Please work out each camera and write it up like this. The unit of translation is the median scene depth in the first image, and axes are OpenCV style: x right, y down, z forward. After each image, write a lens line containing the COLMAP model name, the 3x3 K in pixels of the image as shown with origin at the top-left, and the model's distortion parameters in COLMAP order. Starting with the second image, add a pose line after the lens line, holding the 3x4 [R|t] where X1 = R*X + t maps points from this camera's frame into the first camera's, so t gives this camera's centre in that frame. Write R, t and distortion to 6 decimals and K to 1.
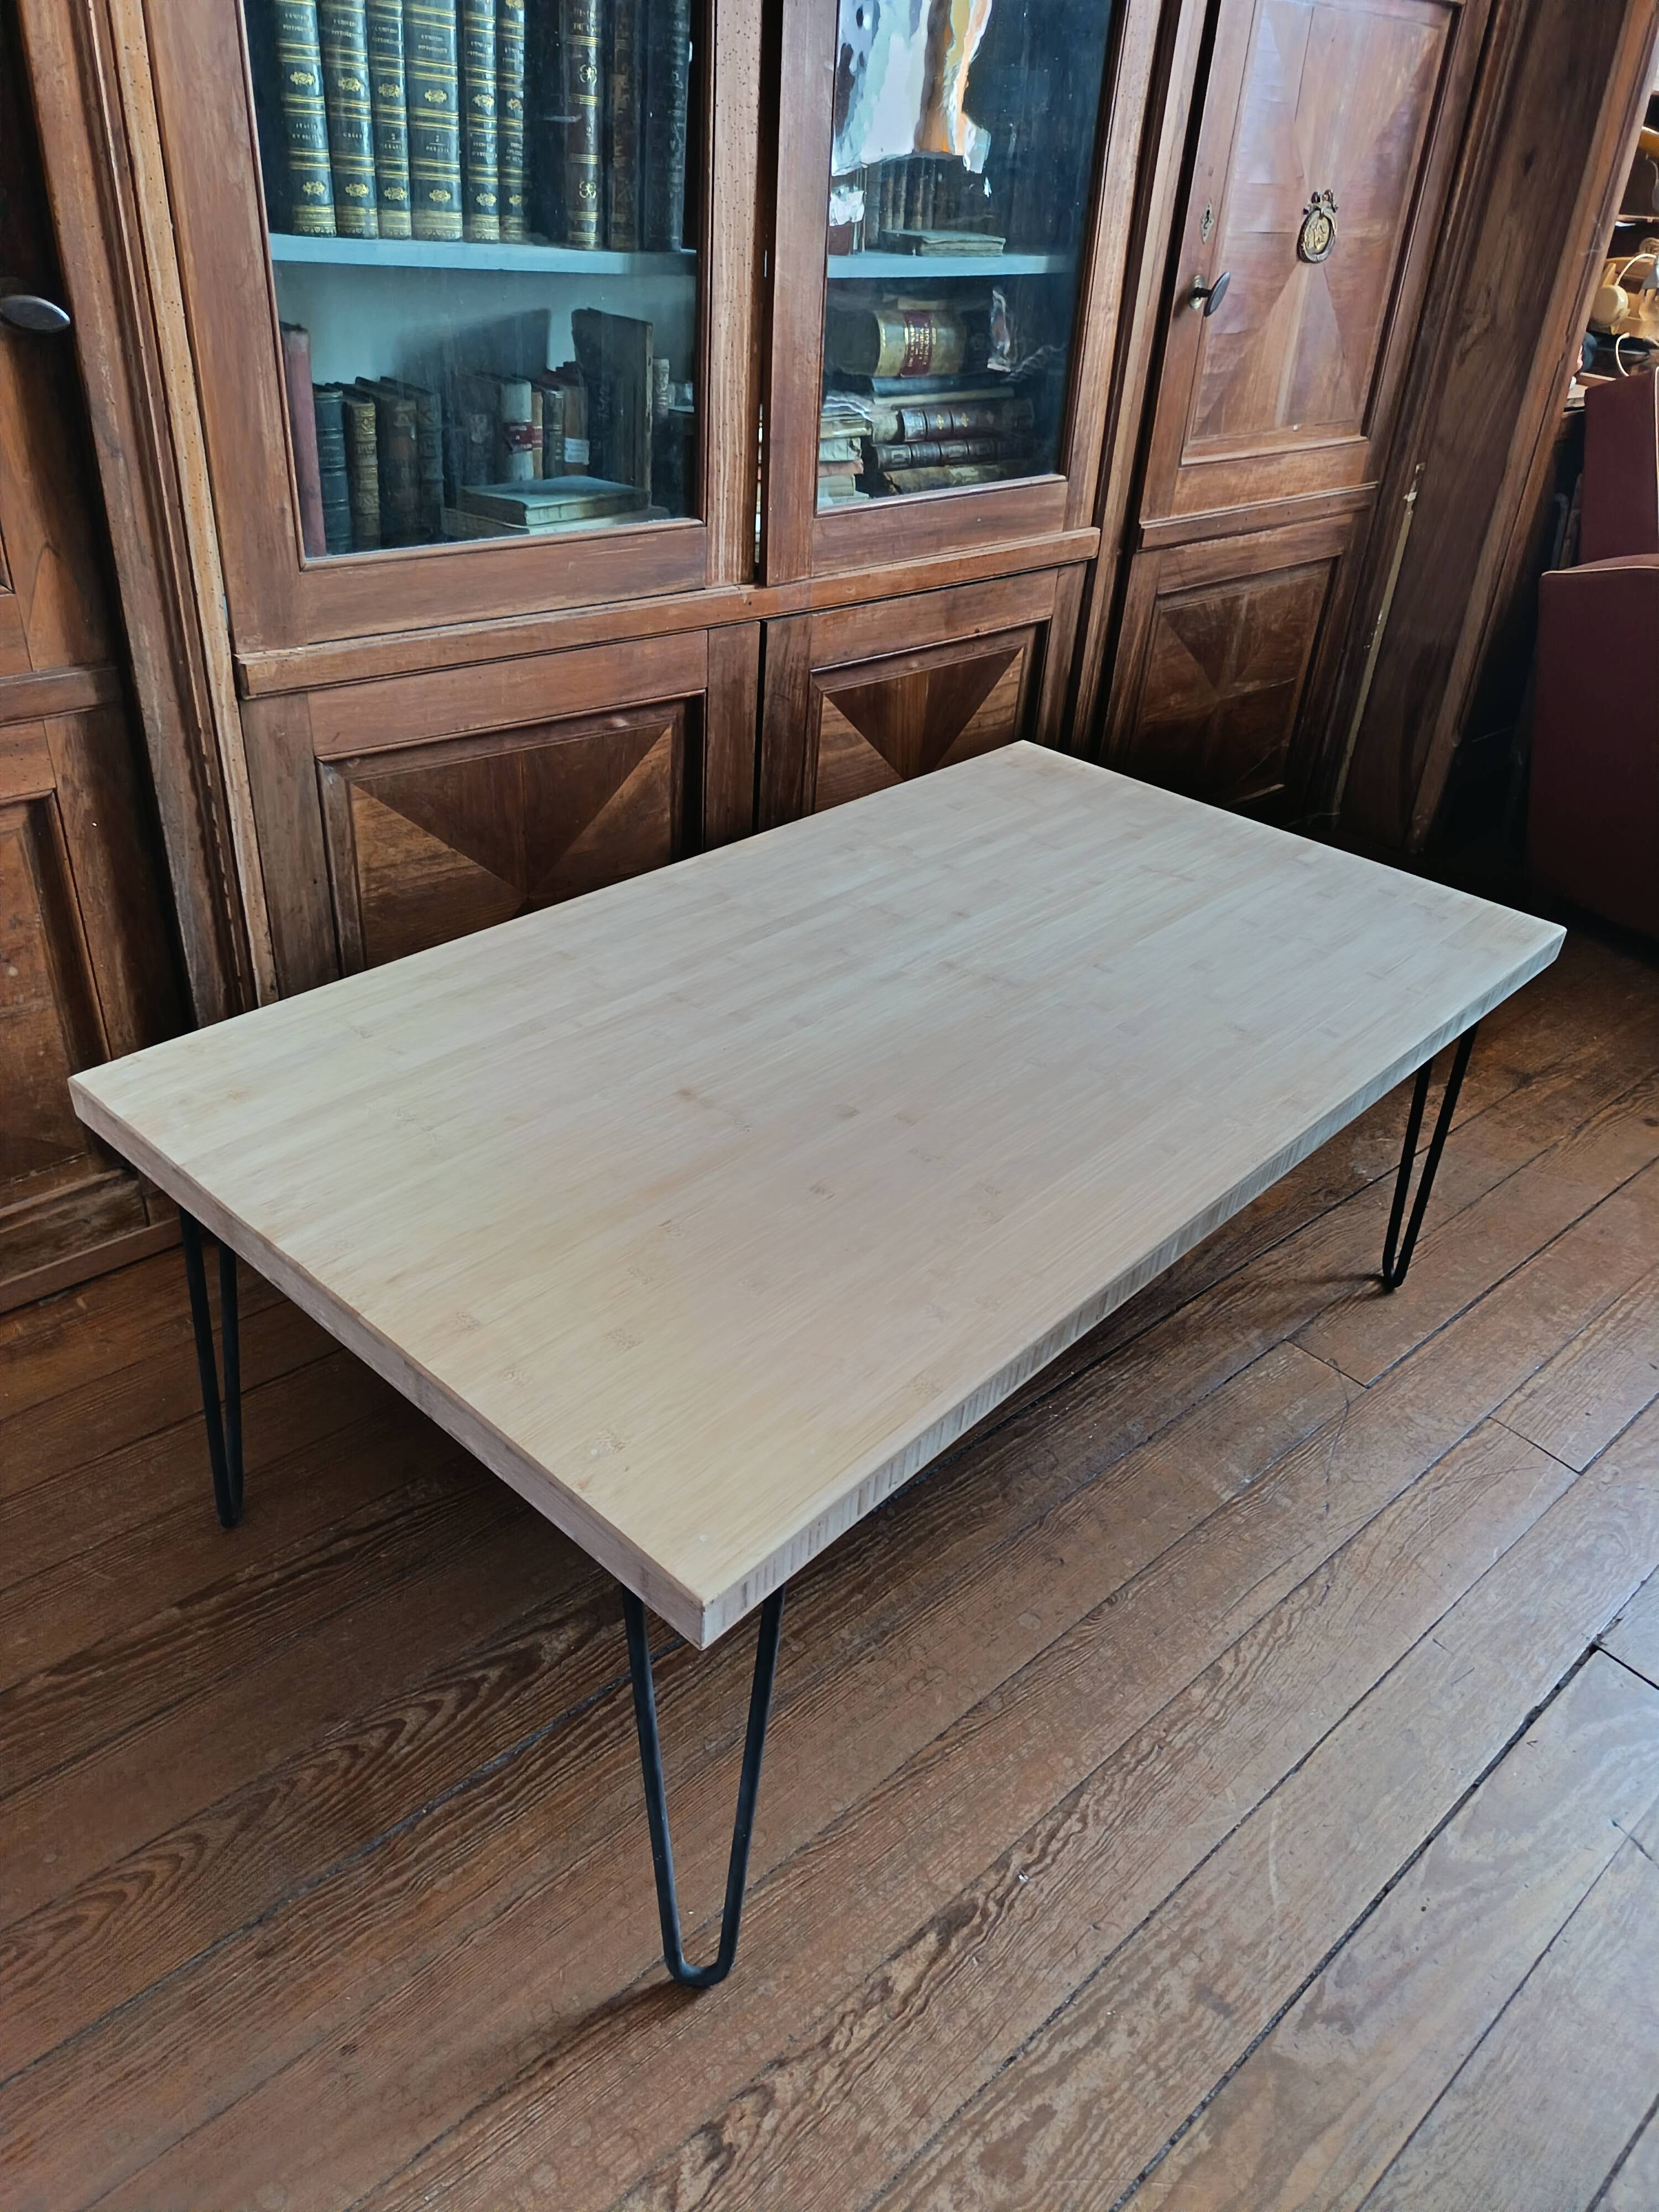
lens RADIAL K [[1552.4, 0, 834.7], [0, 1552.4, 1082.6], [0, 0, 1]] dist [0.015690, -0.030638]
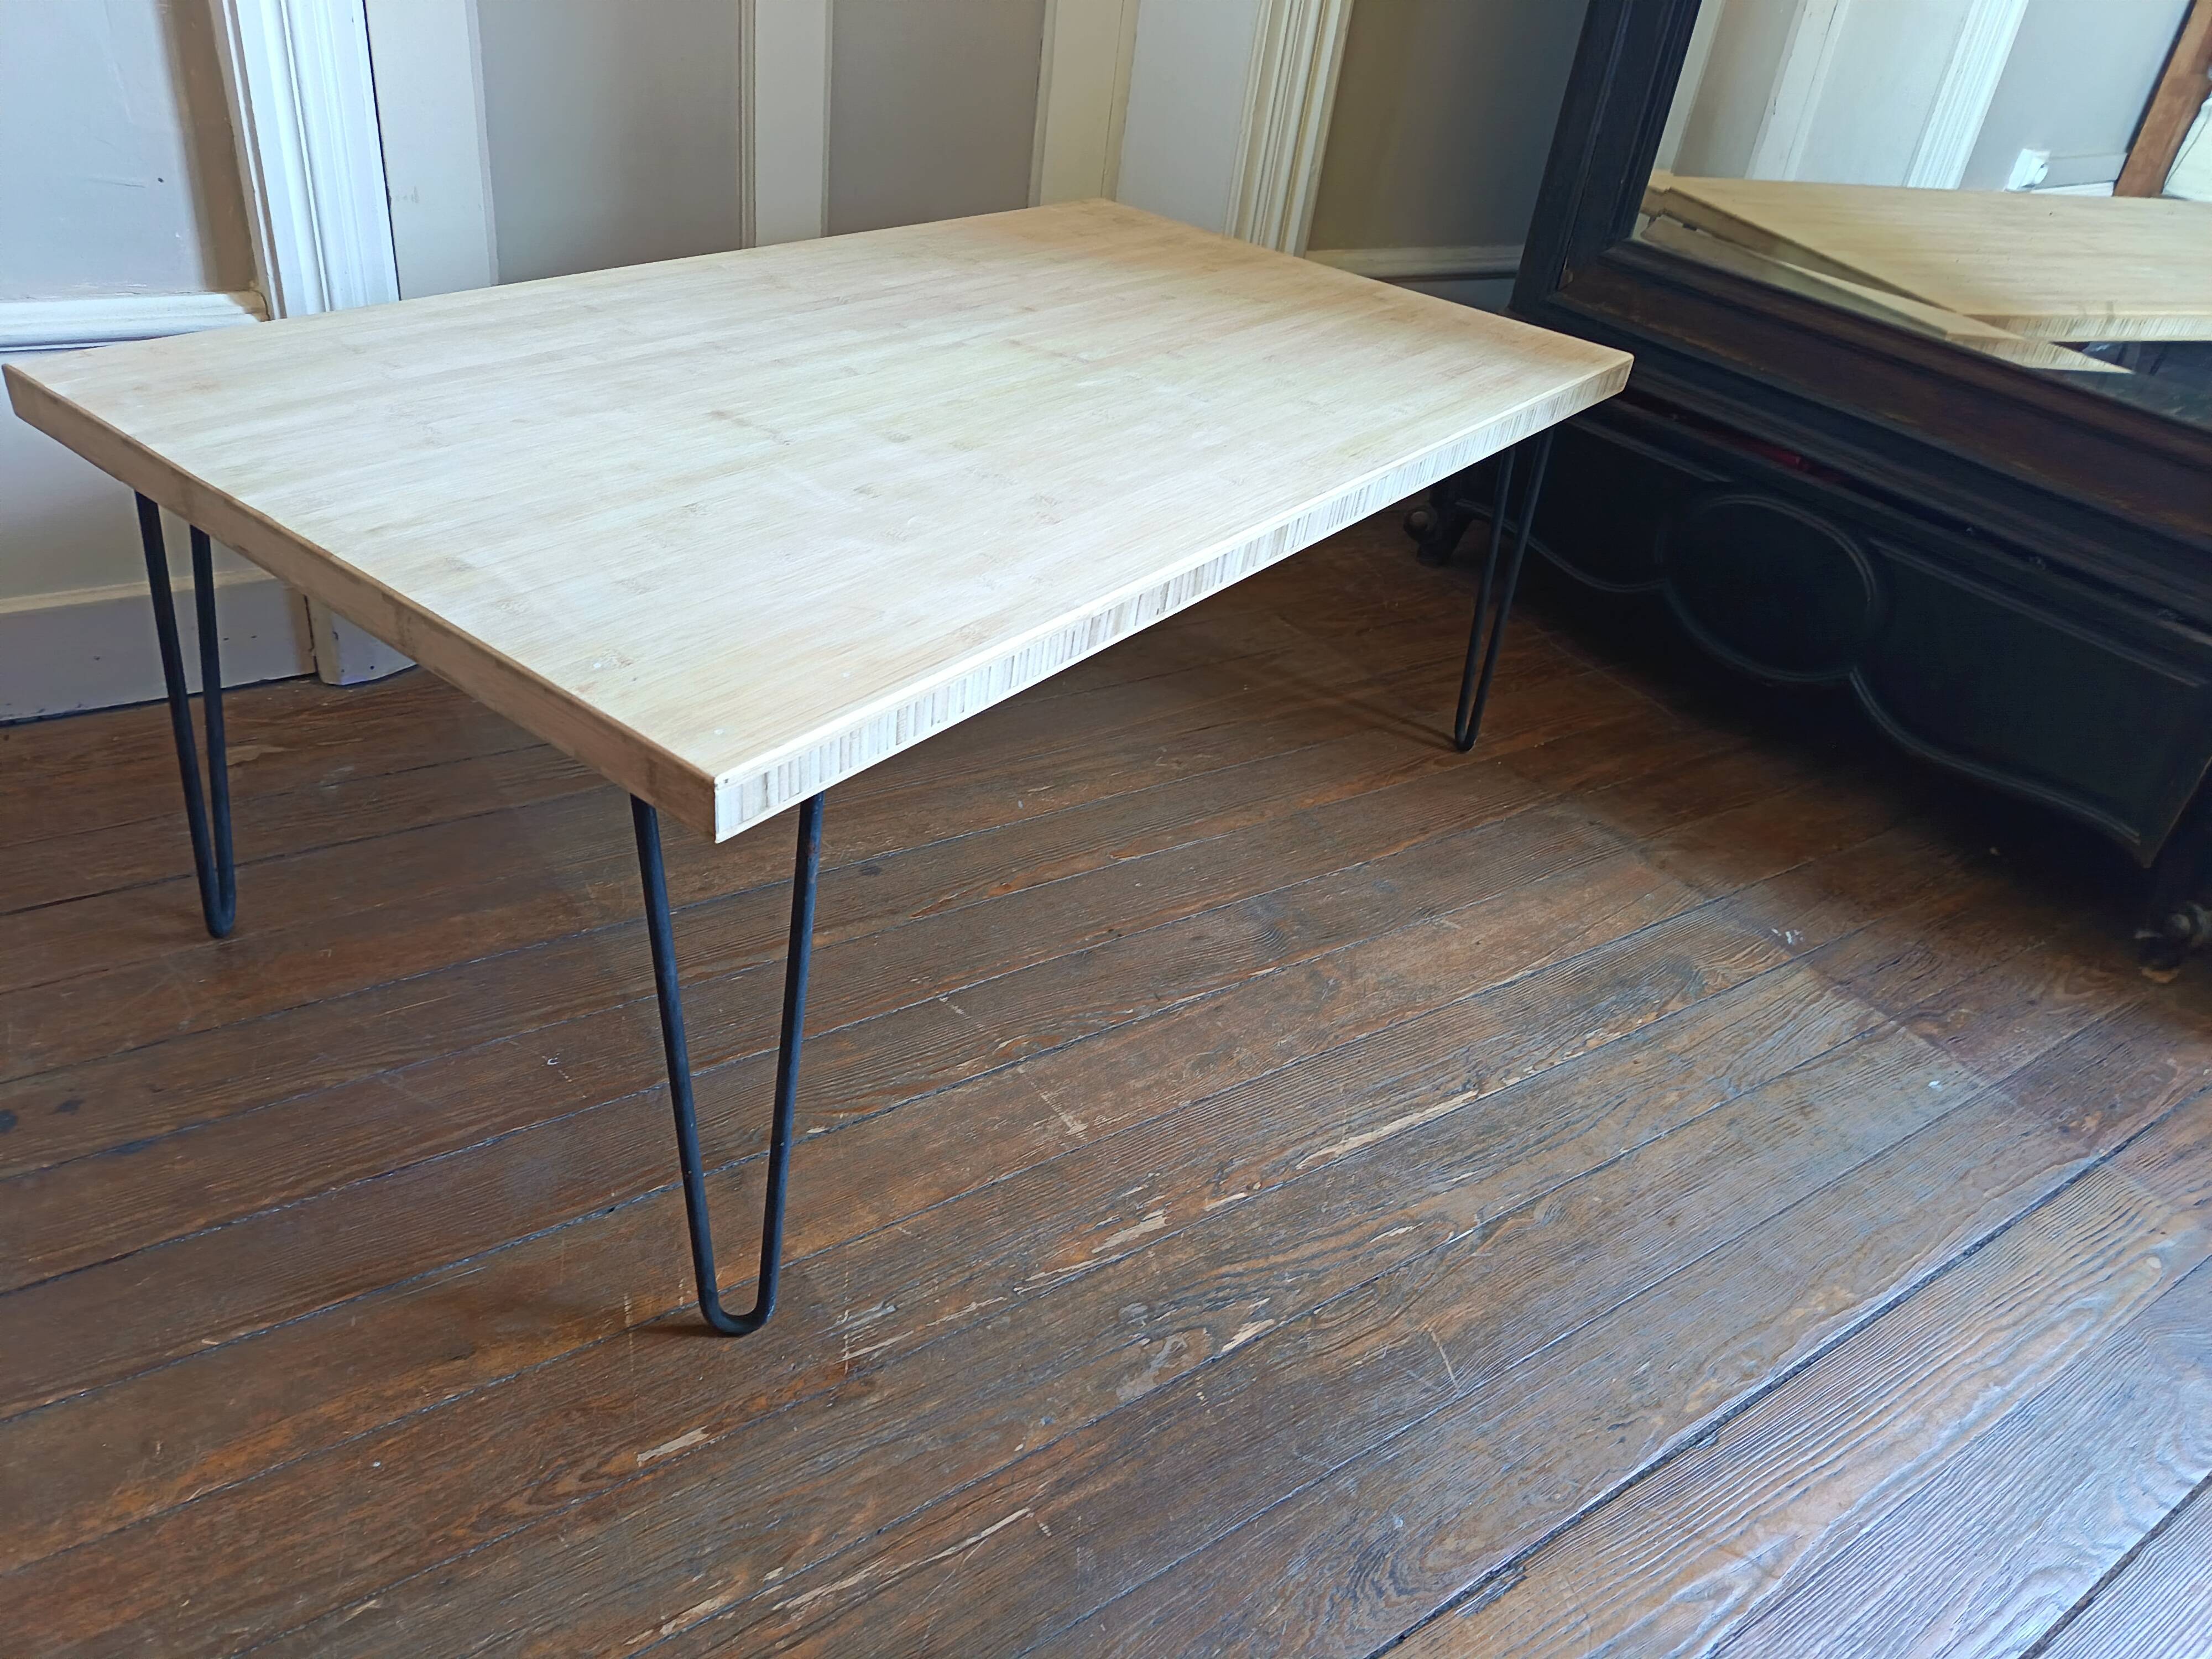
lens RADIAL K [[1552.4, 0, 1111.1], [0, 1552.4, 830.6], [0, 0, 1]] dist [0.015690, -0.030638]
pose [[0.993455, -0.003965, 0.114156, 0.024583], [0.000034, 0.999407, 0.034419, 0.194216], [-0.114225, -0.034190, 0.992866, 0.042089]]
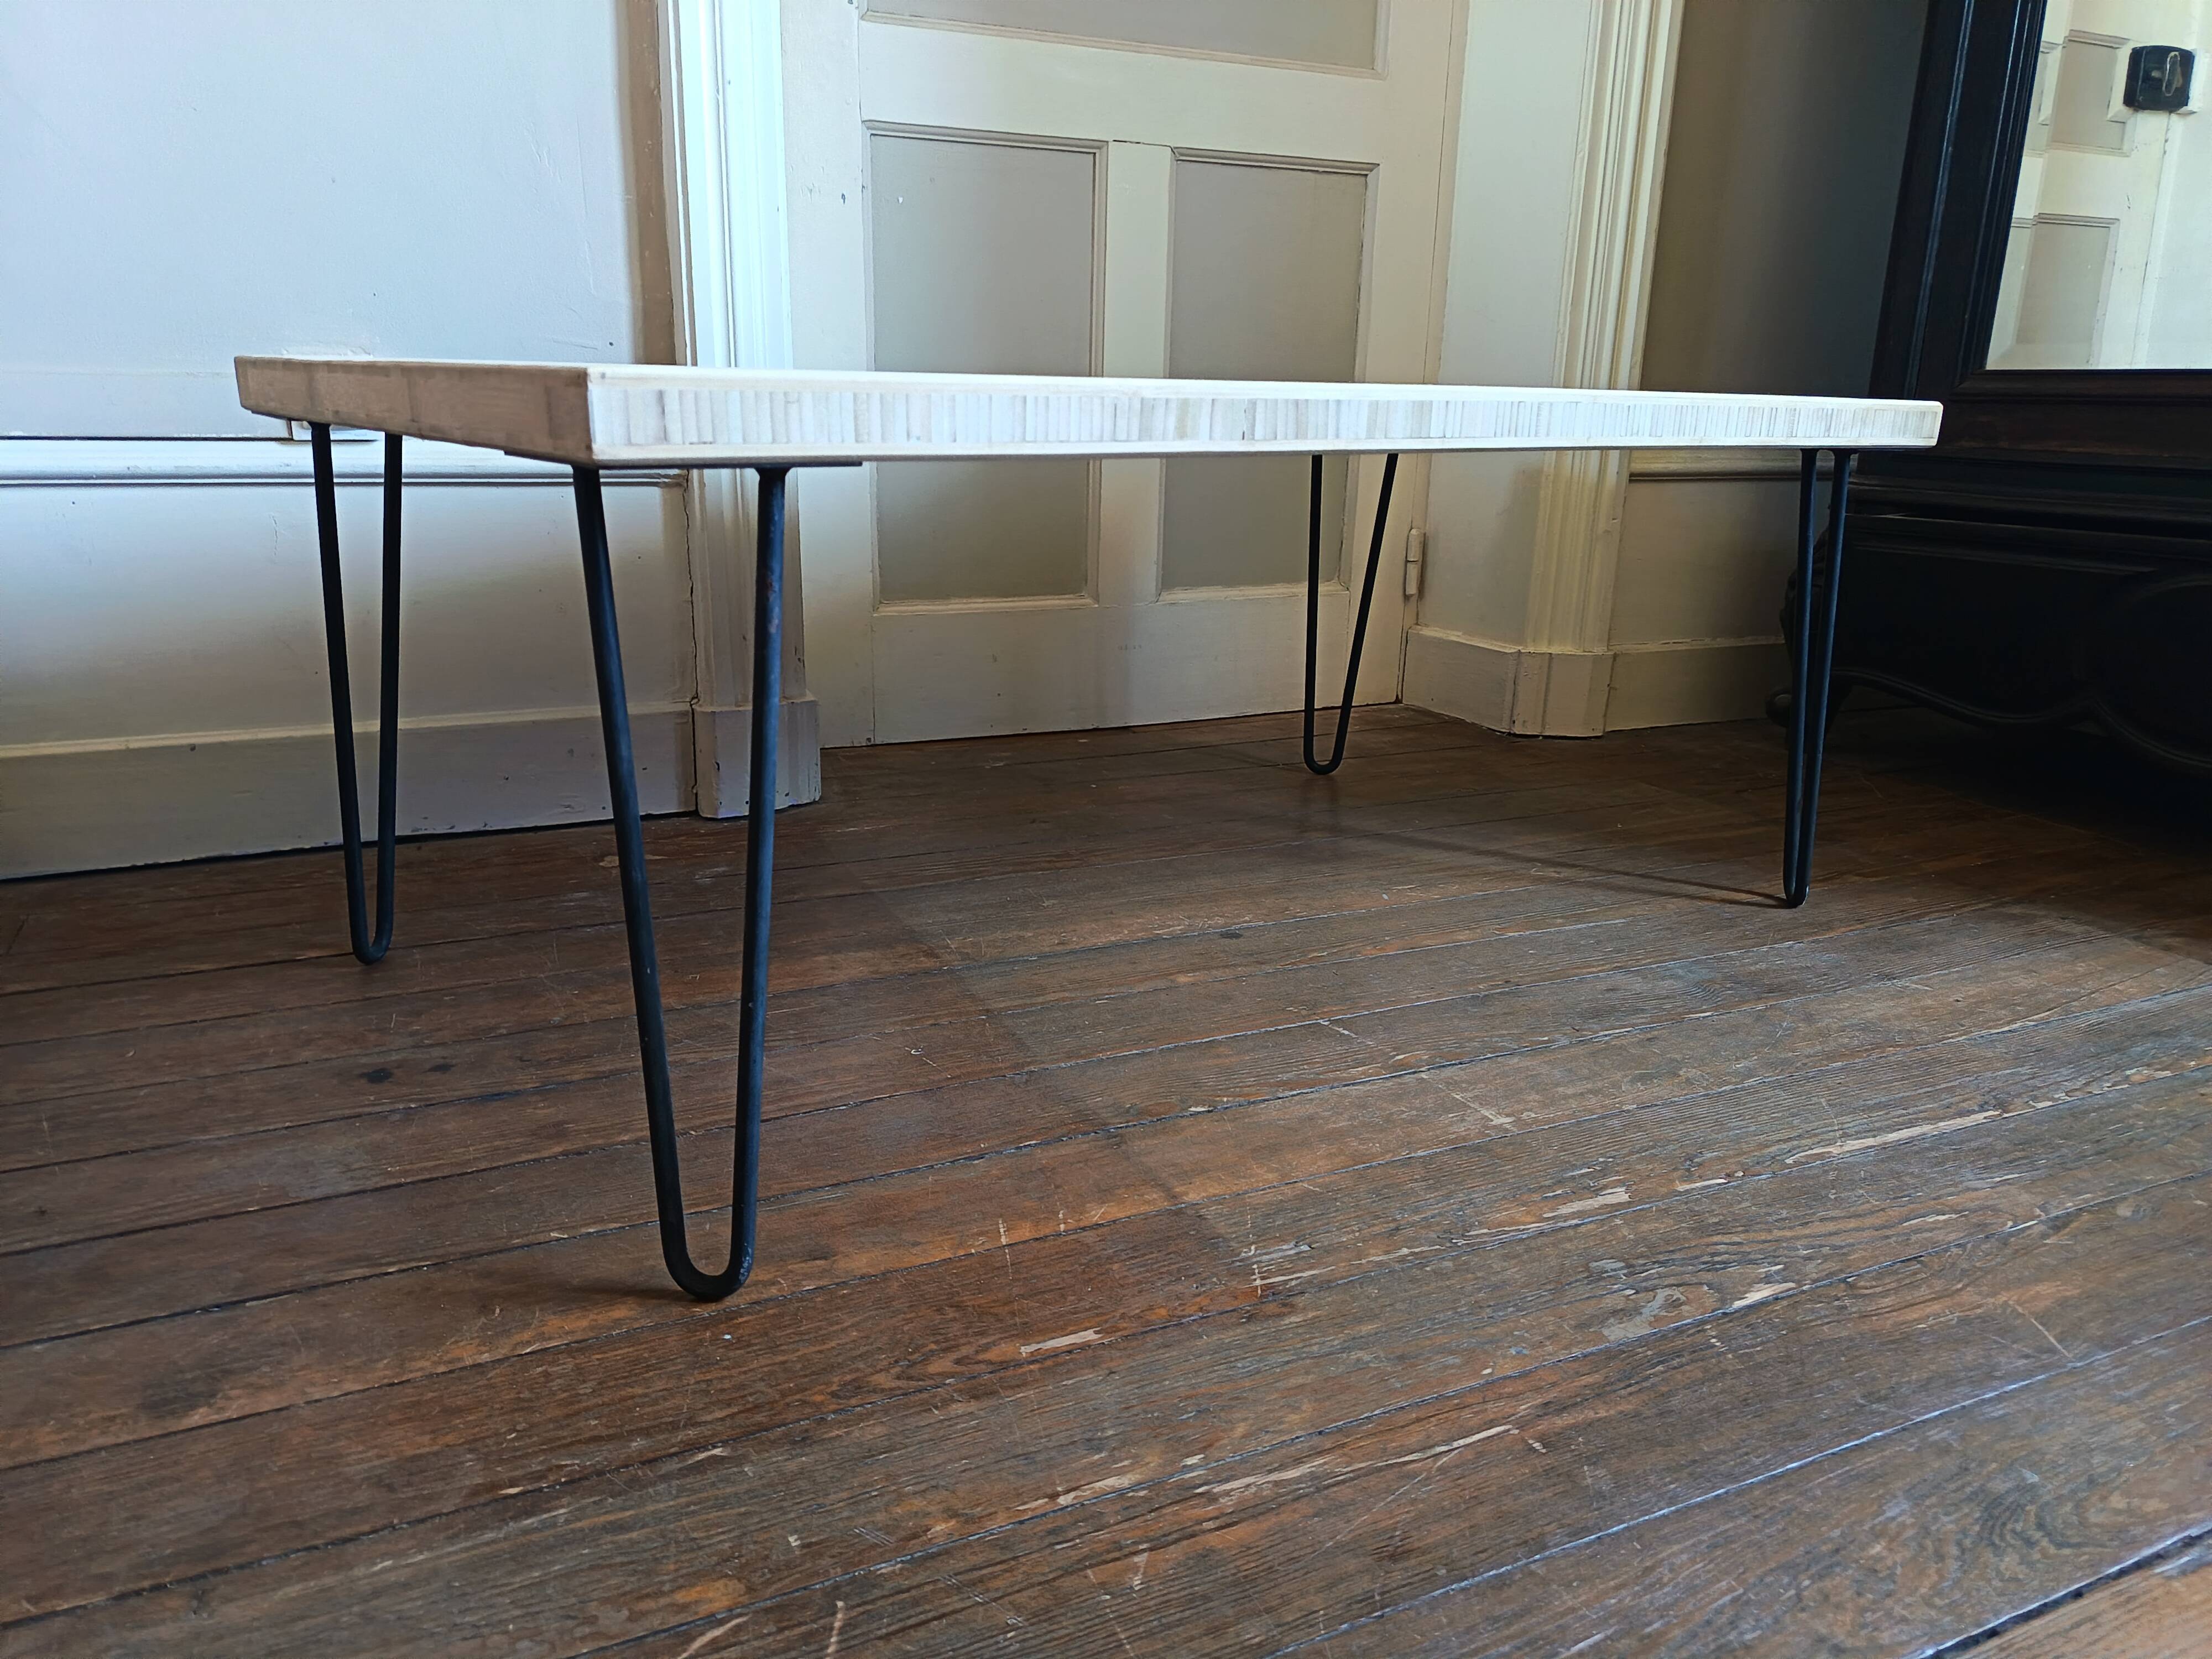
lens RADIAL K [[1552.4, 0, 1088.0], [0, 1552.4, 853.2], [0, 0, 1]] dist [0.015690, -0.030638]
pose [[0.996565, -0.024918, -0.078976, -0.031484], [0.002012, 0.960664, -0.277706, 0.477381], [0.082789, 0.276593, 0.957414, 0.144519]]
